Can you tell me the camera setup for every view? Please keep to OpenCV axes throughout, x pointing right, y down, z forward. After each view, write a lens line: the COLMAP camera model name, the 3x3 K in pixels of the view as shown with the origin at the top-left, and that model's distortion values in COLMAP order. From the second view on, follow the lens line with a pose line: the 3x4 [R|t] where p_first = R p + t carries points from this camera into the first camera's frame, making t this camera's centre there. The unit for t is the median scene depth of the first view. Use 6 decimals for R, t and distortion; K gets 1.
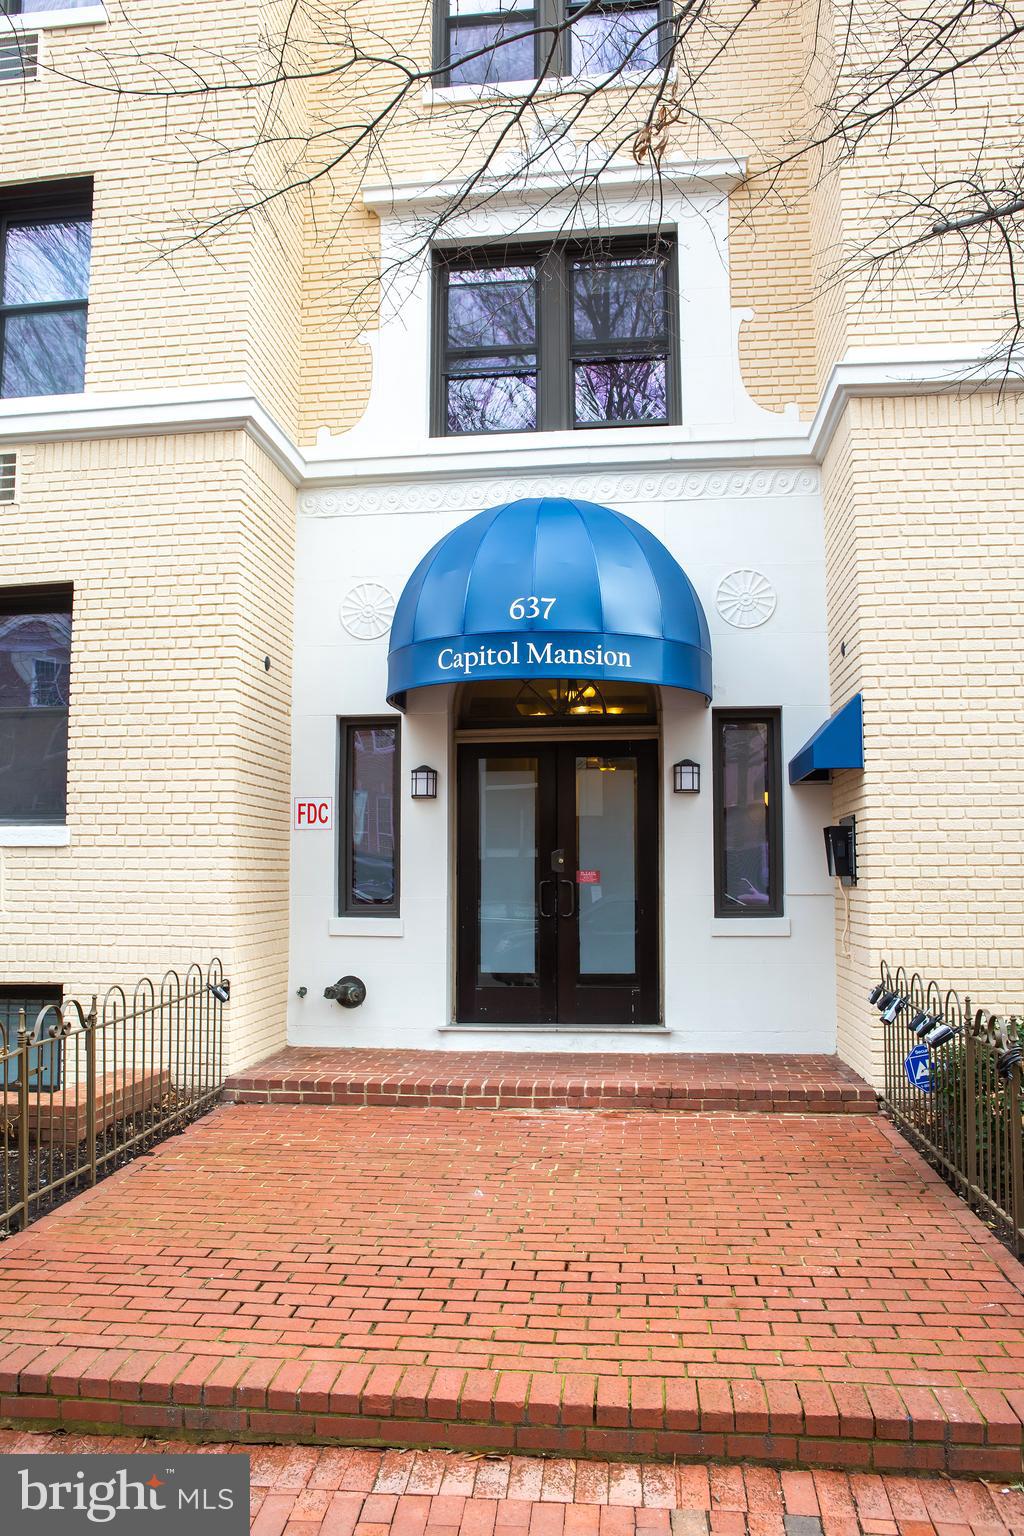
lens RADIAL K [[1140.1, 0, 514.2], [0, 1140.1, 765.4], [0, 0, 1]] dist [-0.091129, 0.064089]
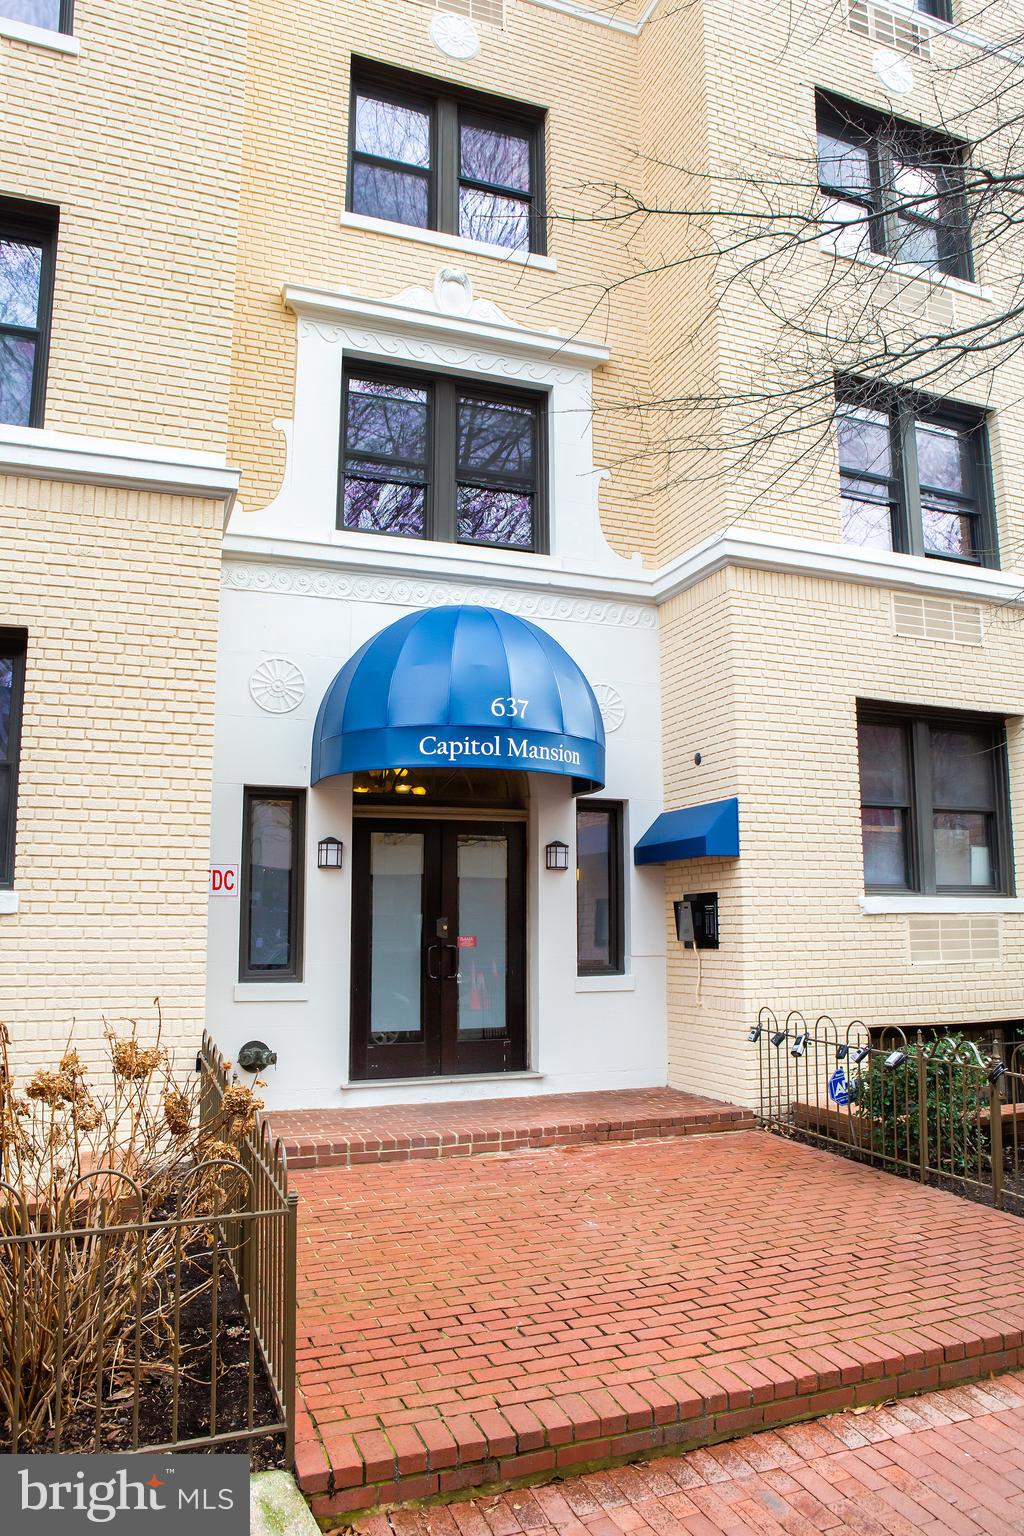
lens RADIAL K [[1069.6, 0, 513.9], [0, 1069.6, 769.4], [0, 0, 1]] dist [-0.102770, 0.069502]
pose [[0.883614, 0.065616, 0.463595, -0.452081], [-0.041444, 0.997206, -0.062149, -0.009514], [-0.466378, 0.035702, 0.883865, 0.051063]]
